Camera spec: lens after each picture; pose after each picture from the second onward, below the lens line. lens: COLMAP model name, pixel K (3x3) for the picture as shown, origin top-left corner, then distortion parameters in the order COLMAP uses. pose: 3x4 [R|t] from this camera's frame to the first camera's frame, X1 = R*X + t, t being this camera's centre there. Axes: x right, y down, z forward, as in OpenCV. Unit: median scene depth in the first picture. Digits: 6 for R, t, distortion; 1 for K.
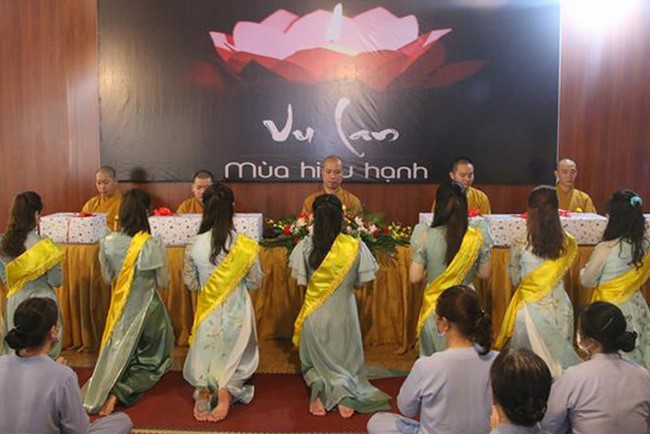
lens RADIAL K [[534.2, 0, 328.0], [0, 534.2, 223.2], [0, 0, 1]] dist [-0.163179, 0.131674]
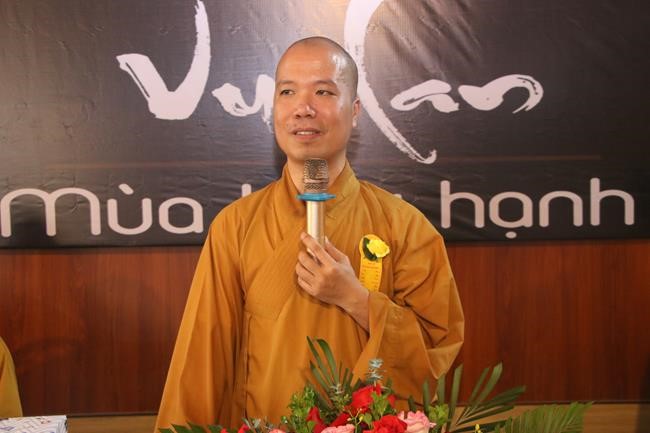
lens RADIAL K [[939.8, 0, 309.6], [0, 939.8, 228.2], [0, 0, 1]] dist [0.059325, 0.000000]
pose [[0.999201, -0.023868, 0.032069, -0.028406], [0.025394, 0.998521, -0.048072, -0.059946], [-0.030874, 0.048848, 0.998329, 0.436001]]
